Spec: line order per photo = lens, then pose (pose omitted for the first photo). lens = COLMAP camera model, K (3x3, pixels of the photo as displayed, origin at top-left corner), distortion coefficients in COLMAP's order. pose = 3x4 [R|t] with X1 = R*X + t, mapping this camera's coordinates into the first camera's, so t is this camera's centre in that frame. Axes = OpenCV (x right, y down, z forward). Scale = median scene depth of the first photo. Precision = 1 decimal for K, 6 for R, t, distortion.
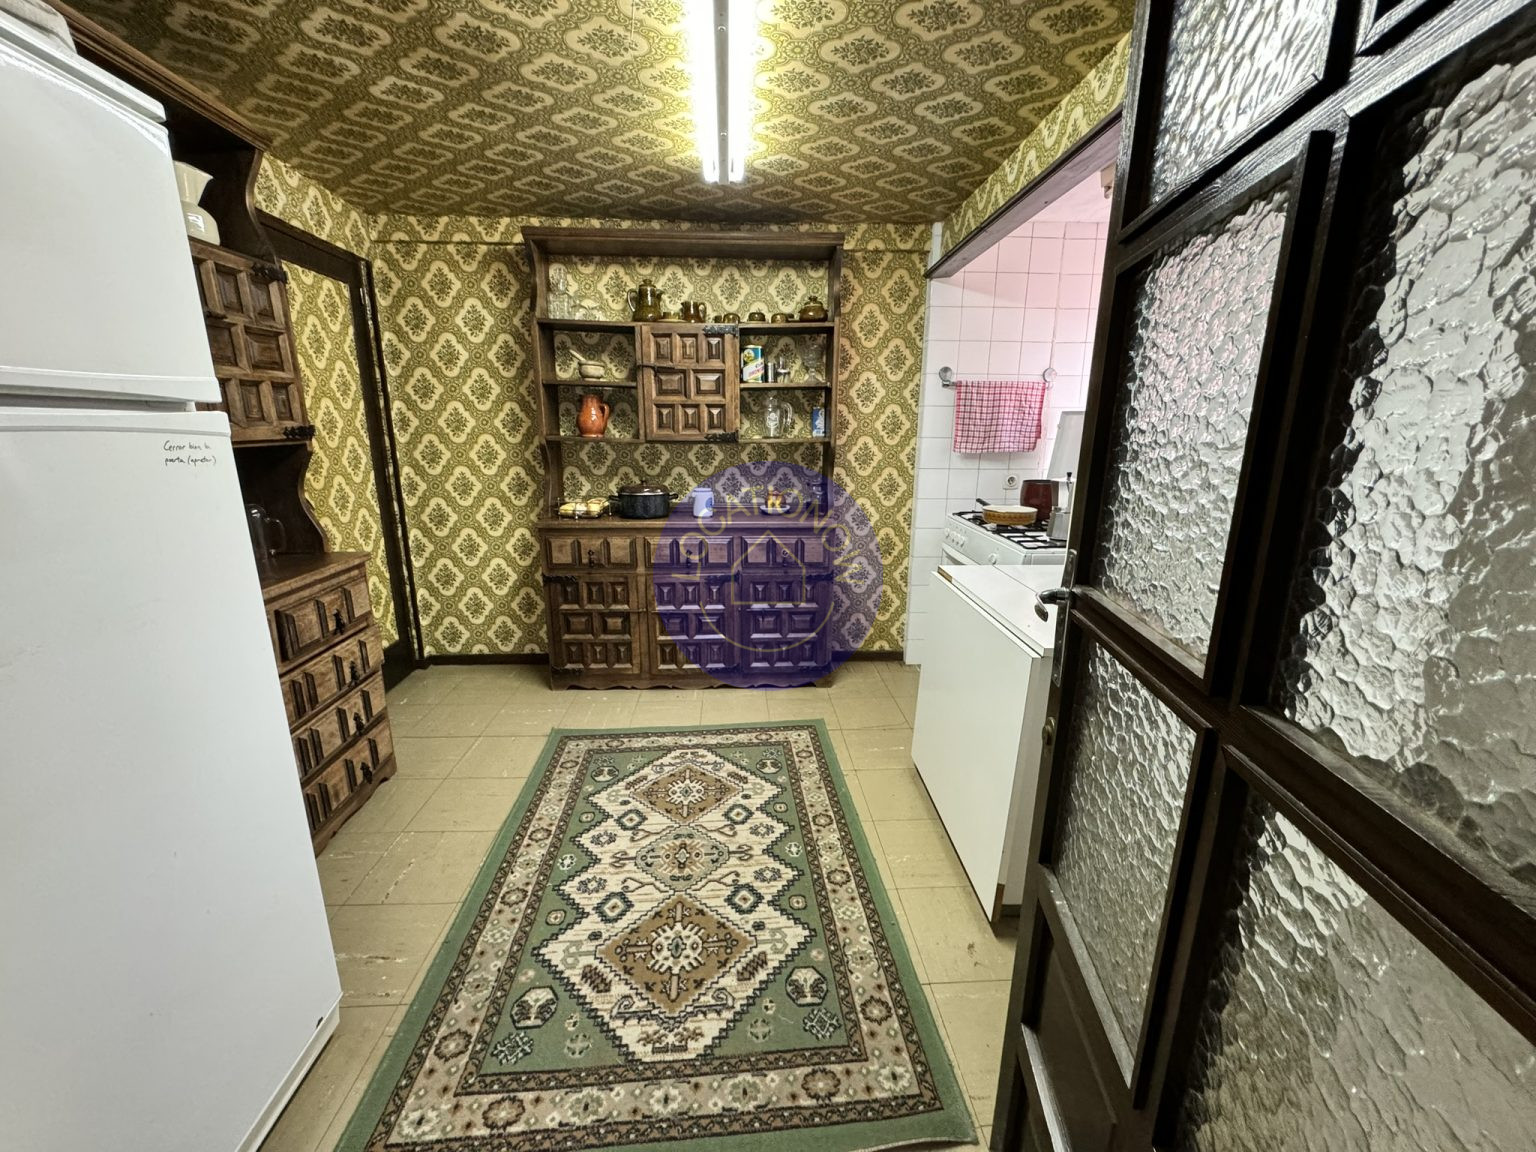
lens RADIAL K [[609.0, 0, 768.0], [0, 609.0, 576.0], [0, 0, 1]] dist [-0.001356, 0.000464]
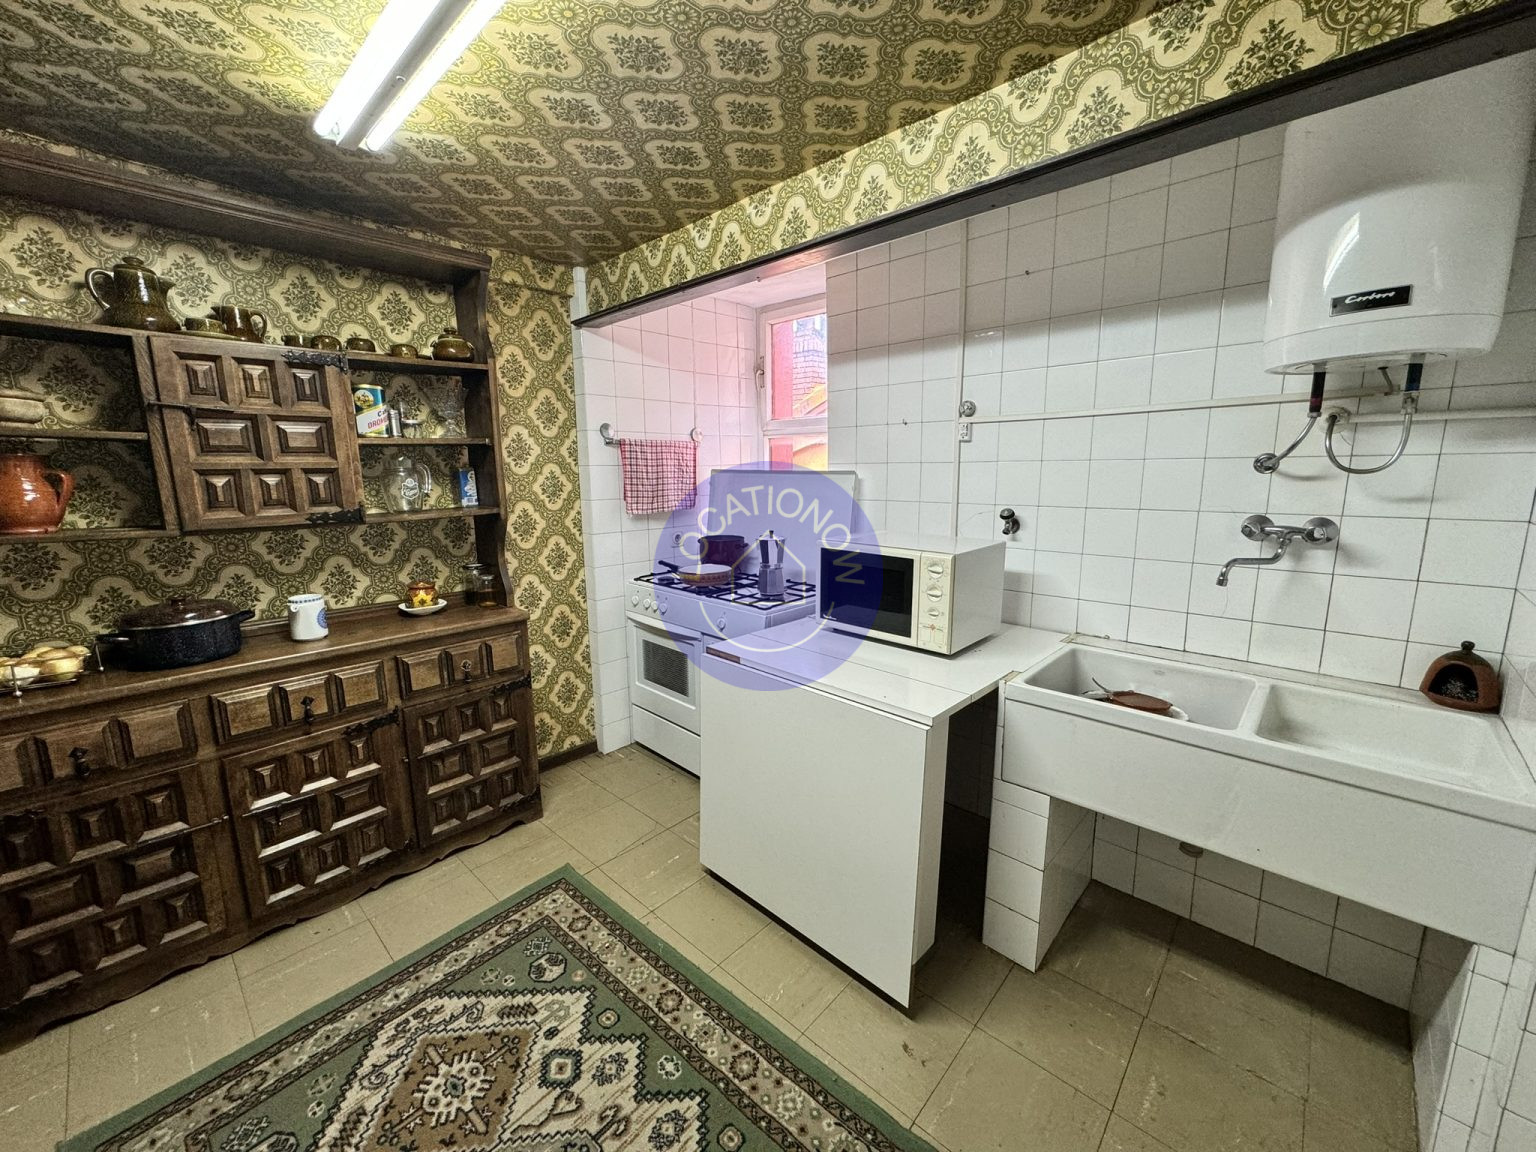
lens RADIAL K [[609.0, 0, 768.0], [0, 609.0, 576.0], [0, 0, 1]] dist [-0.001356, 0.000464]
pose [[0.717505, -0.134490, 0.683446, -0.199672], [0.179016, 0.983830, 0.005663, -0.083167], [-0.673156, 0.118284, 0.729979, 0.203412]]
